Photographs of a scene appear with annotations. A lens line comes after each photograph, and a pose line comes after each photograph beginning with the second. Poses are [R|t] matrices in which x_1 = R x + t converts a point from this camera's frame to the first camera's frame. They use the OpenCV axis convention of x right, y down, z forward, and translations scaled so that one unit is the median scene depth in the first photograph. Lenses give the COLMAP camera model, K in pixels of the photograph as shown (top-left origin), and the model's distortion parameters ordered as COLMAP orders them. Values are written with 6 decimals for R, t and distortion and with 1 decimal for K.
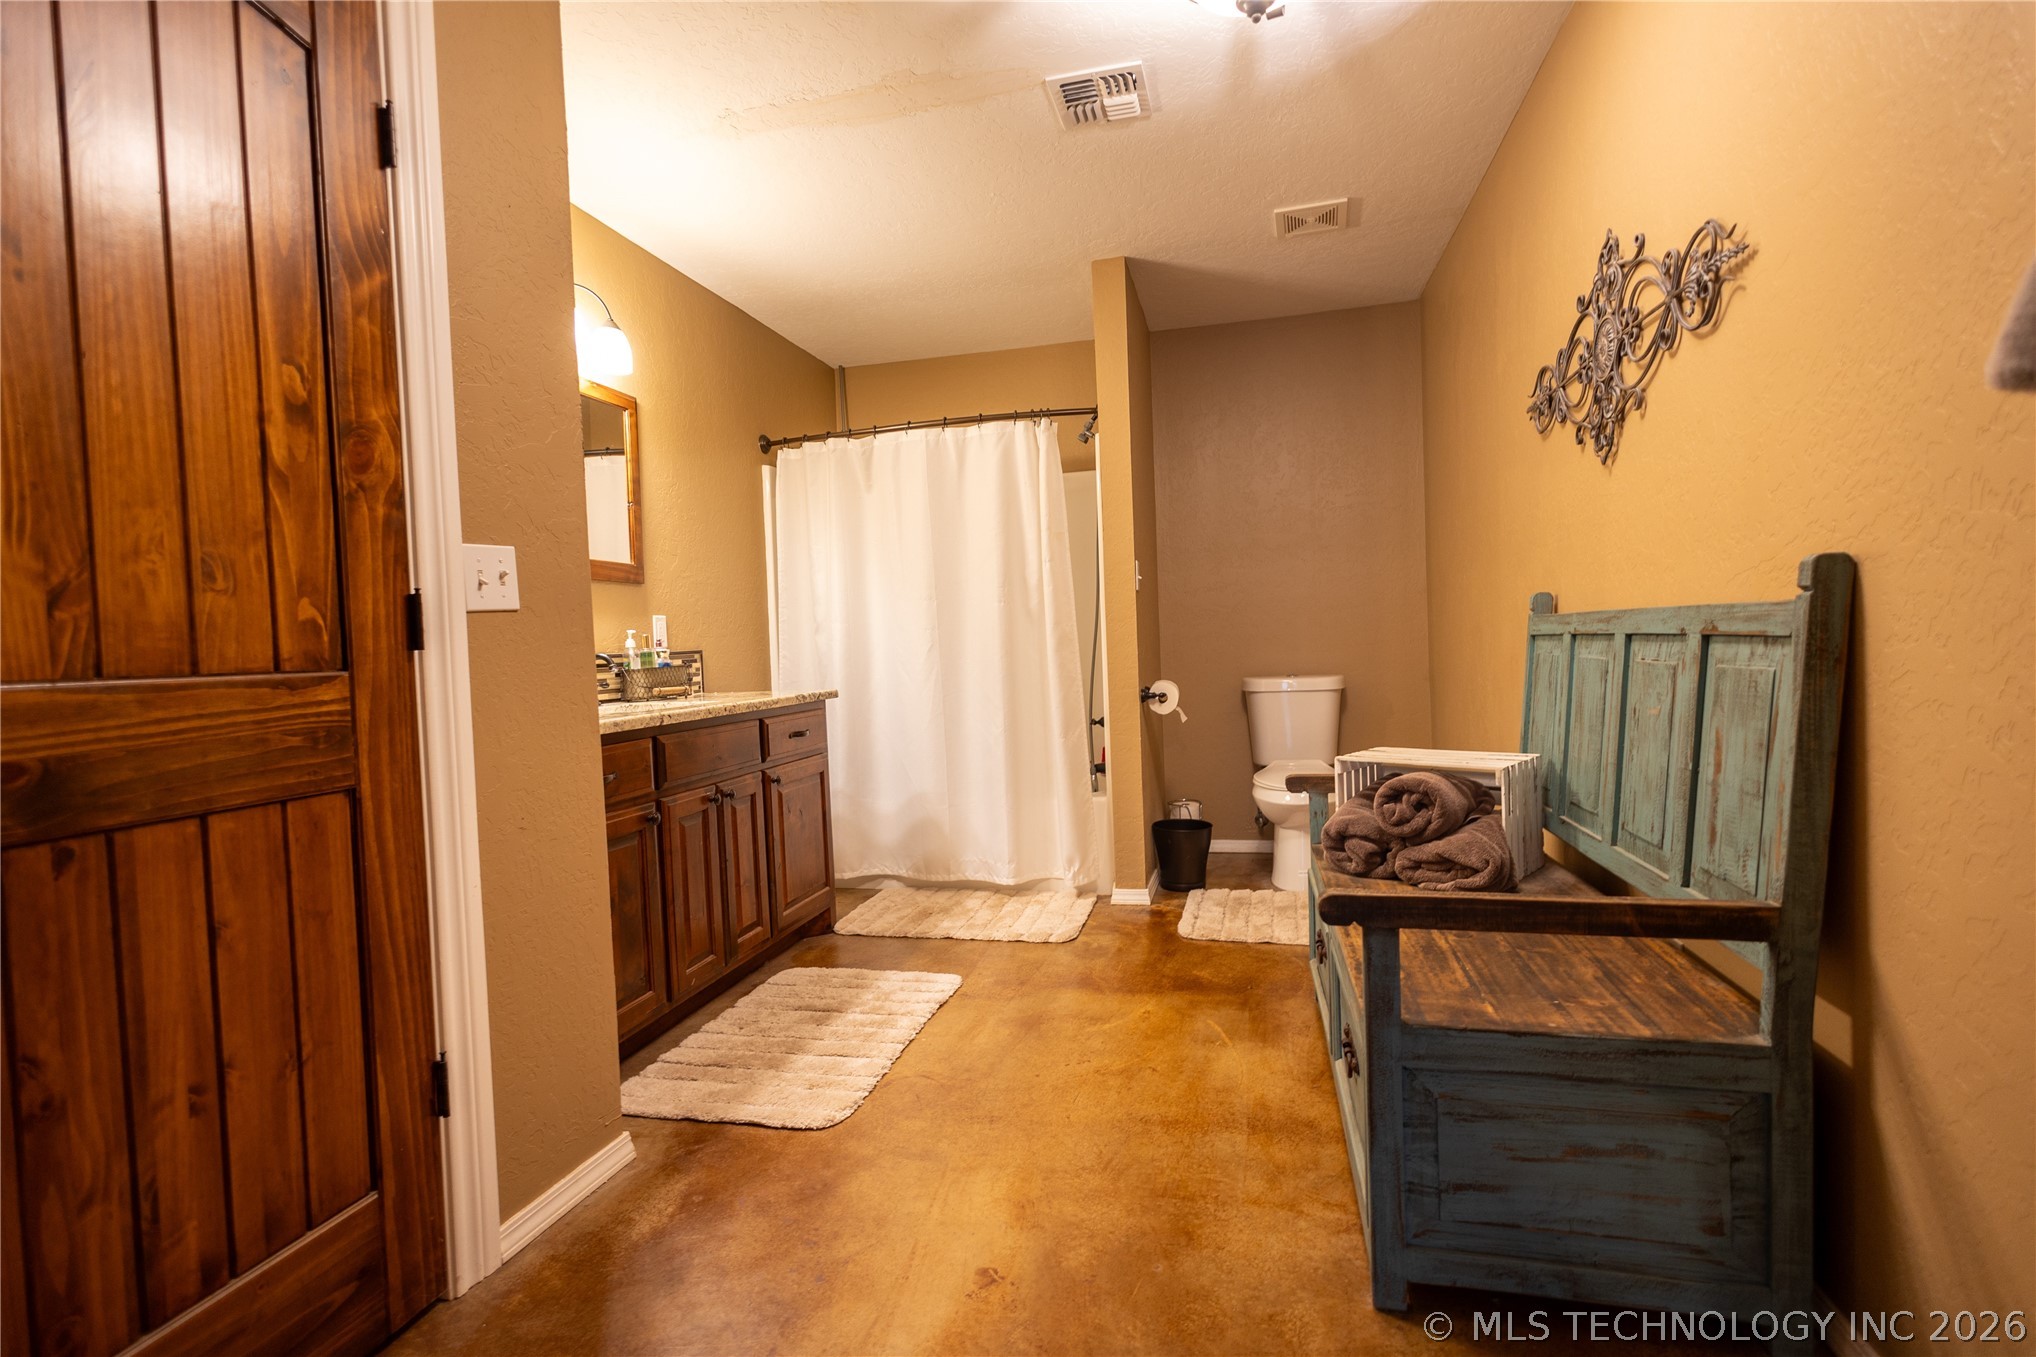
lens RADIAL K [[933.0, 0, 1029.5], [0, 933.0, 681.9], [0, 0, 1]] dist [0.012809, -0.005675]
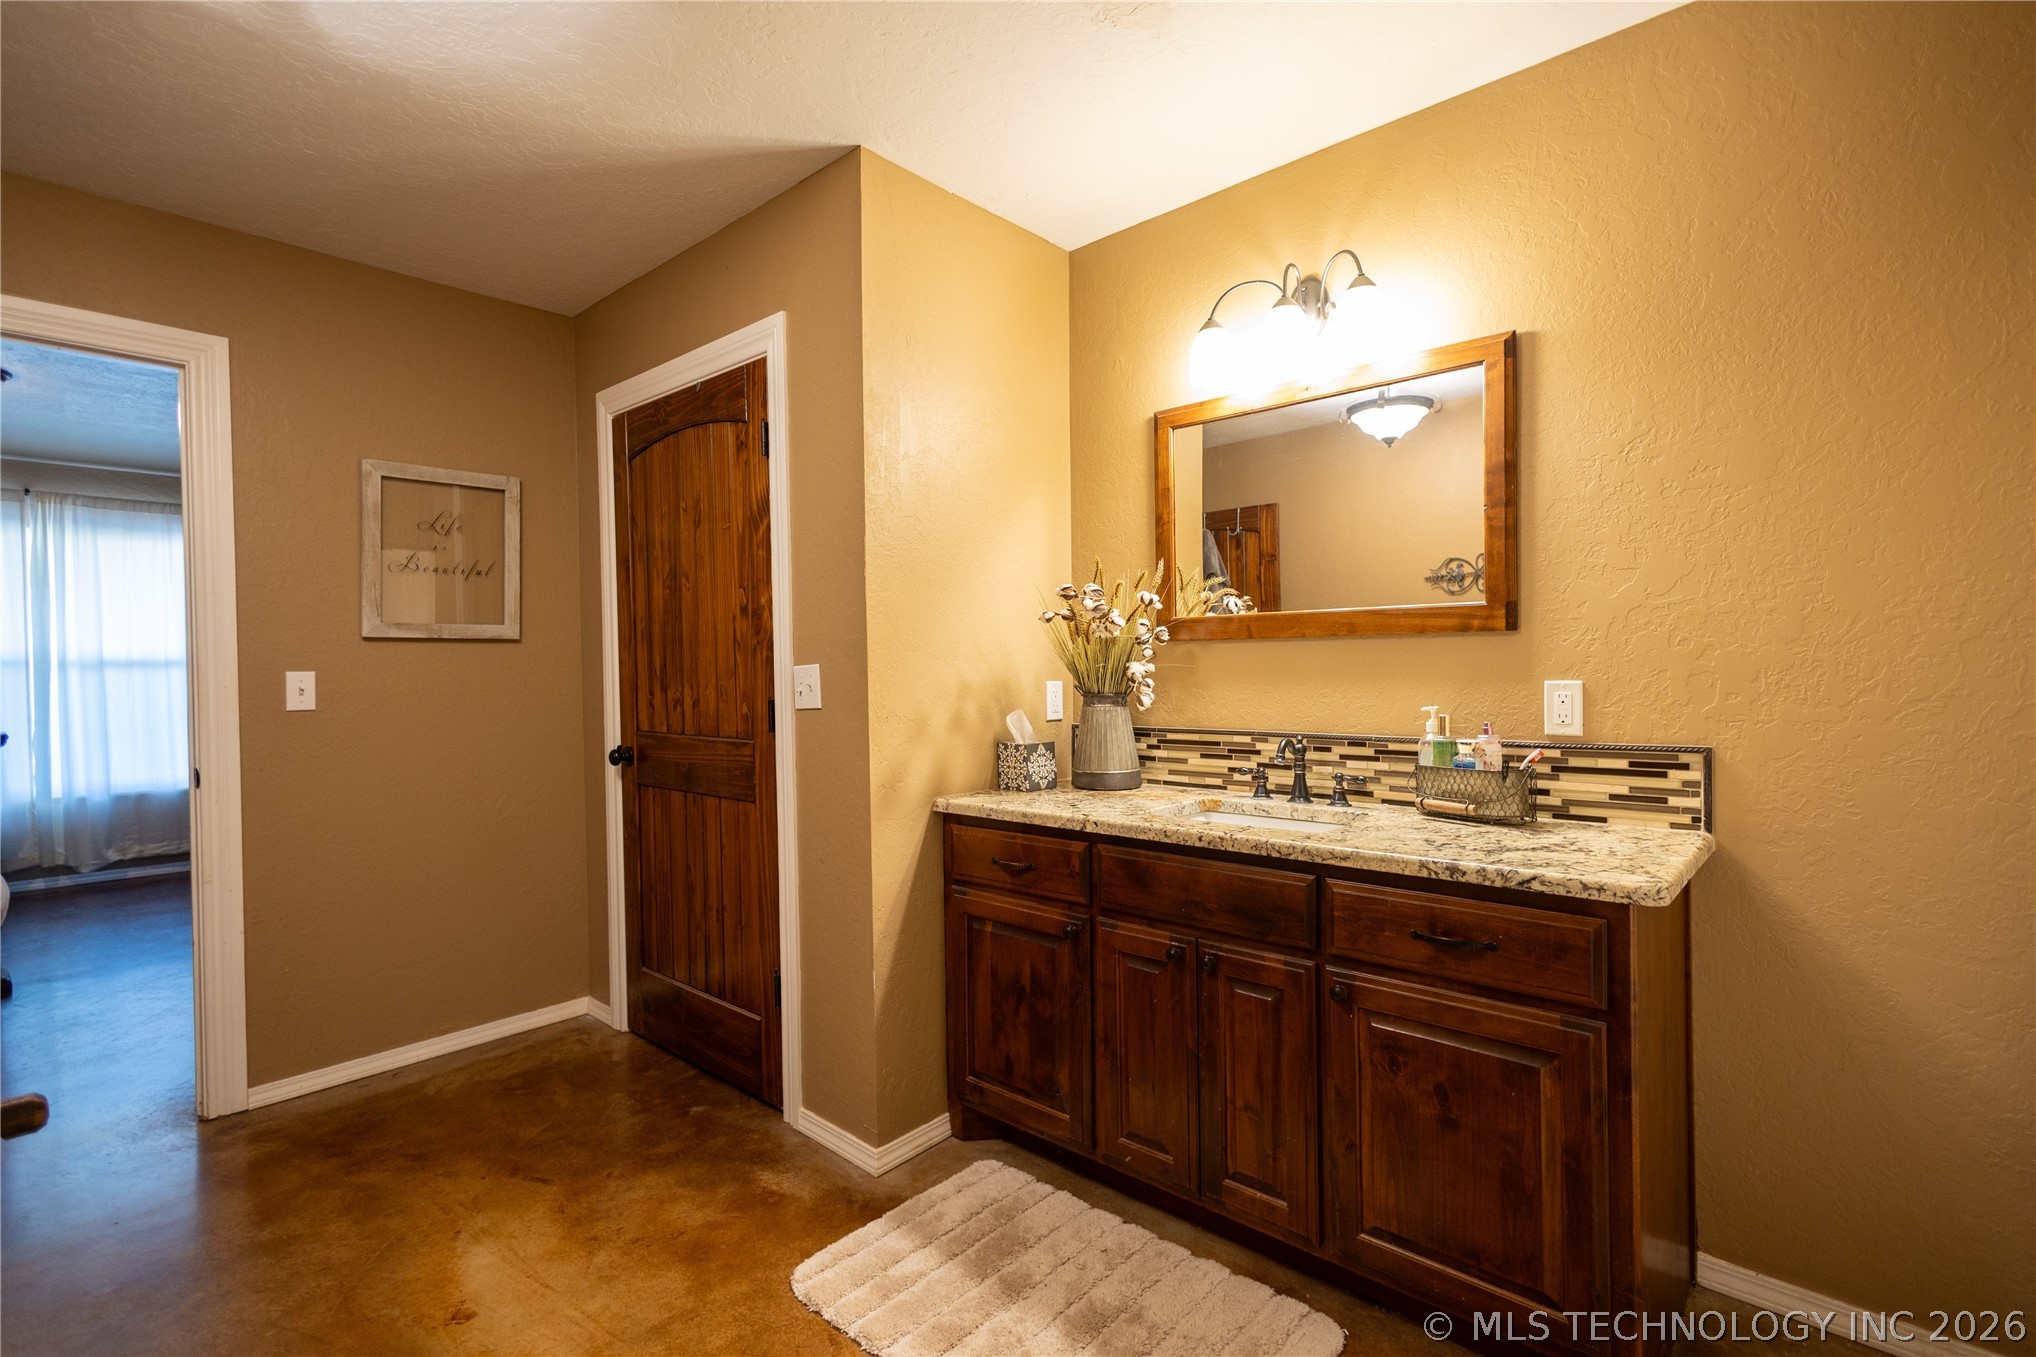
lens RADIAL K [[933.0, 0, 1020.2], [0, 933.0, 667.4], [0, 0, 1]] dist [0.012809, -0.005675]
pose [[-0.470308, 0.050479, -0.881058, 0.495206], [-0.003197, 0.998259, 0.058901, -0.197829], [0.882497, 0.030519, -0.469327, 1.709112]]
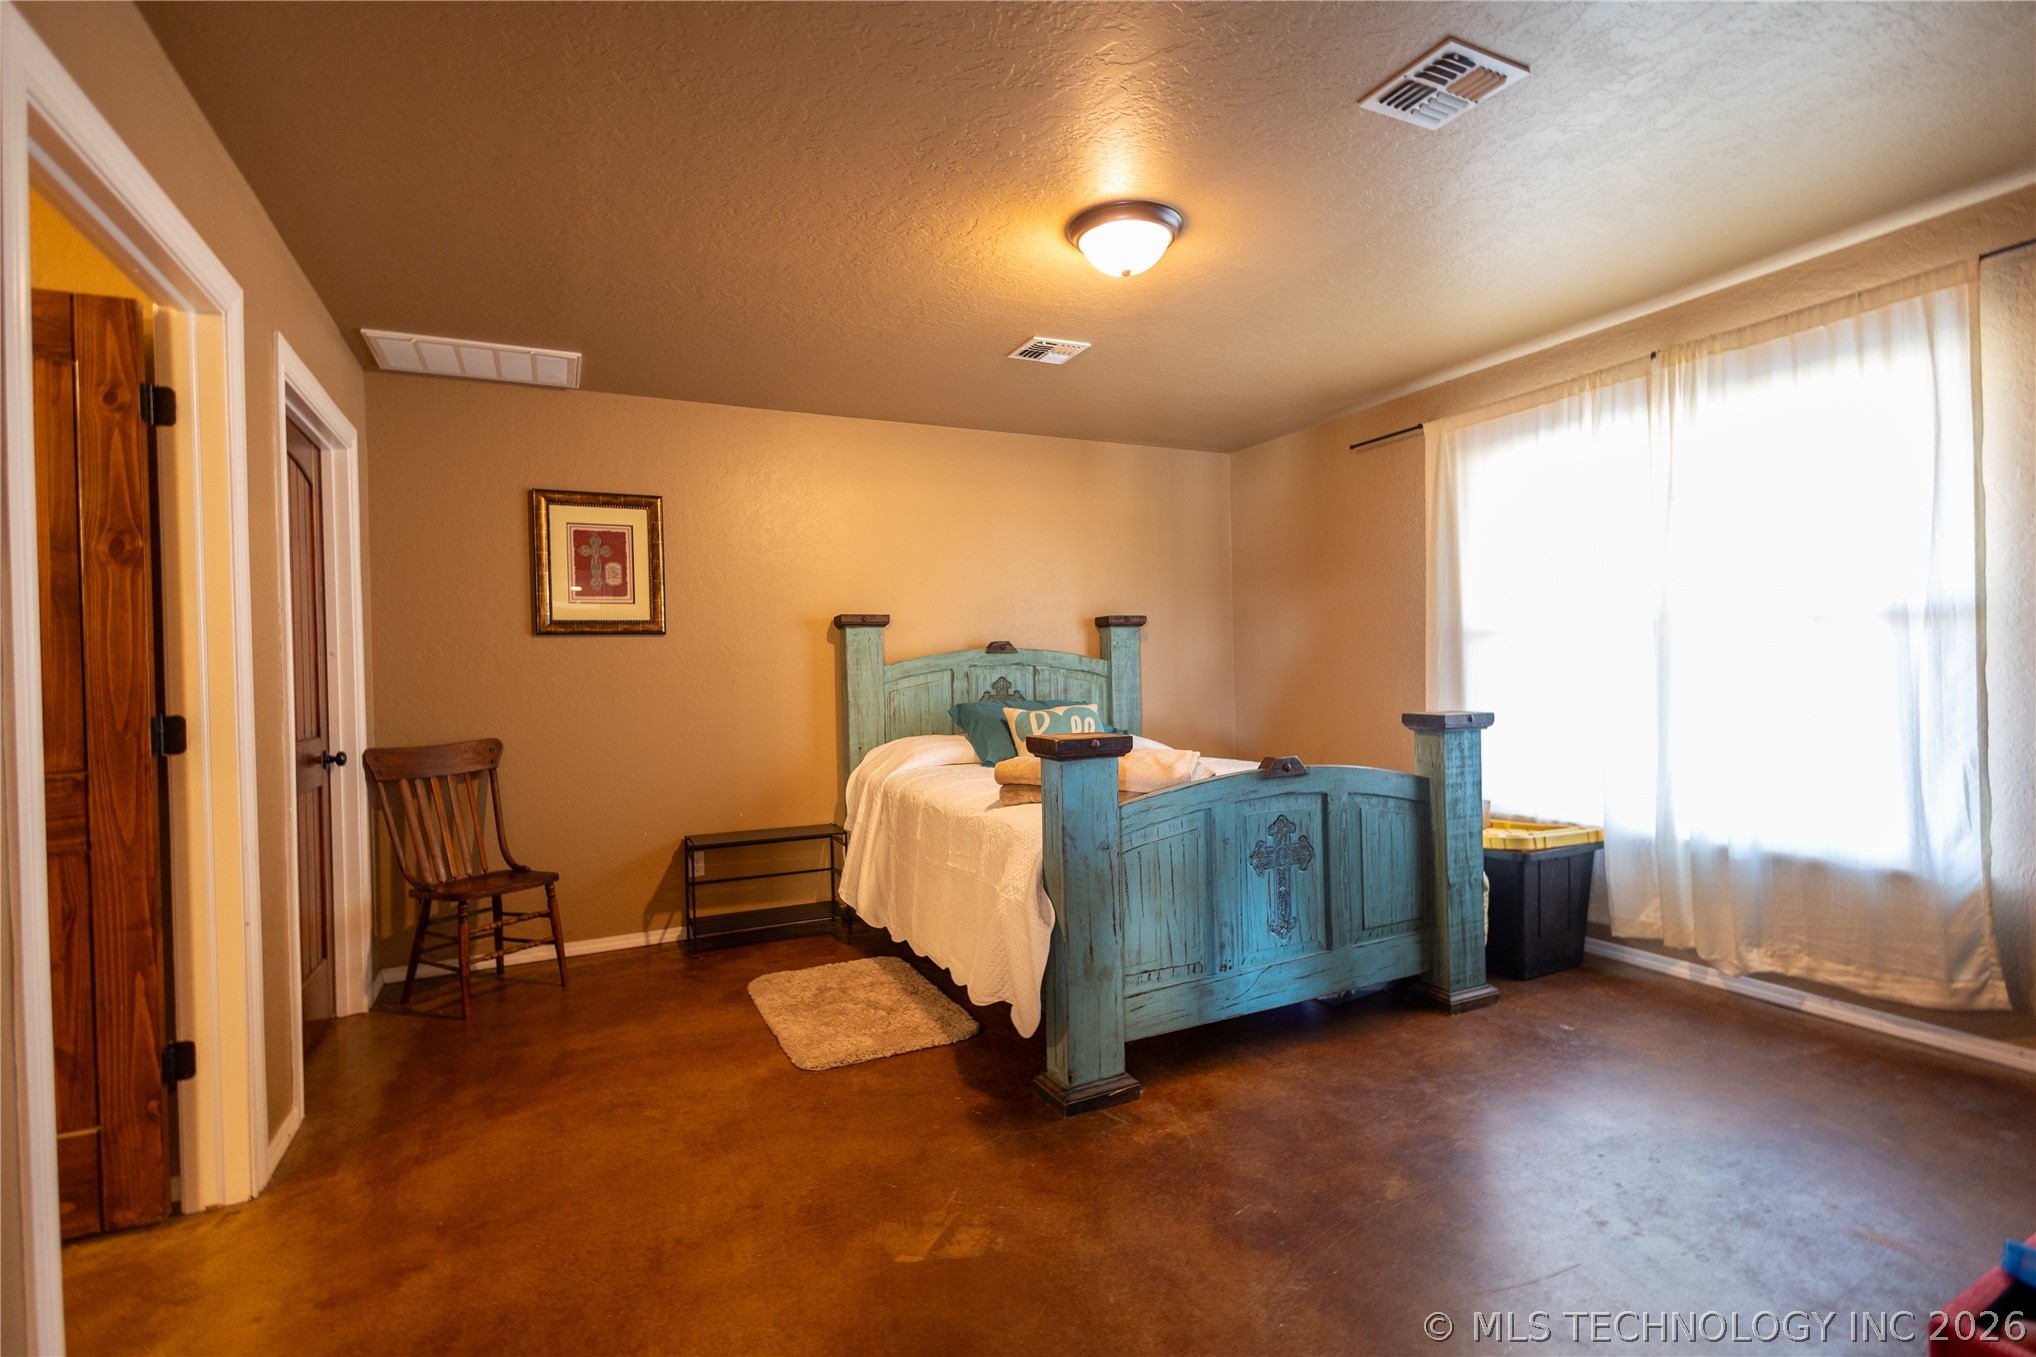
lens RADIAL K [[933.0, 0, 1028.5], [0, 933.0, 677.9], [0, 0, 1]] dist [0.012809, -0.005675]
pose [[-0.635433, 0.046241, 0.770770, -1.193581], [0.080685, 0.996717, 0.006722, -0.041226], [-0.767929, 0.066461, -0.637078, -0.130025]]
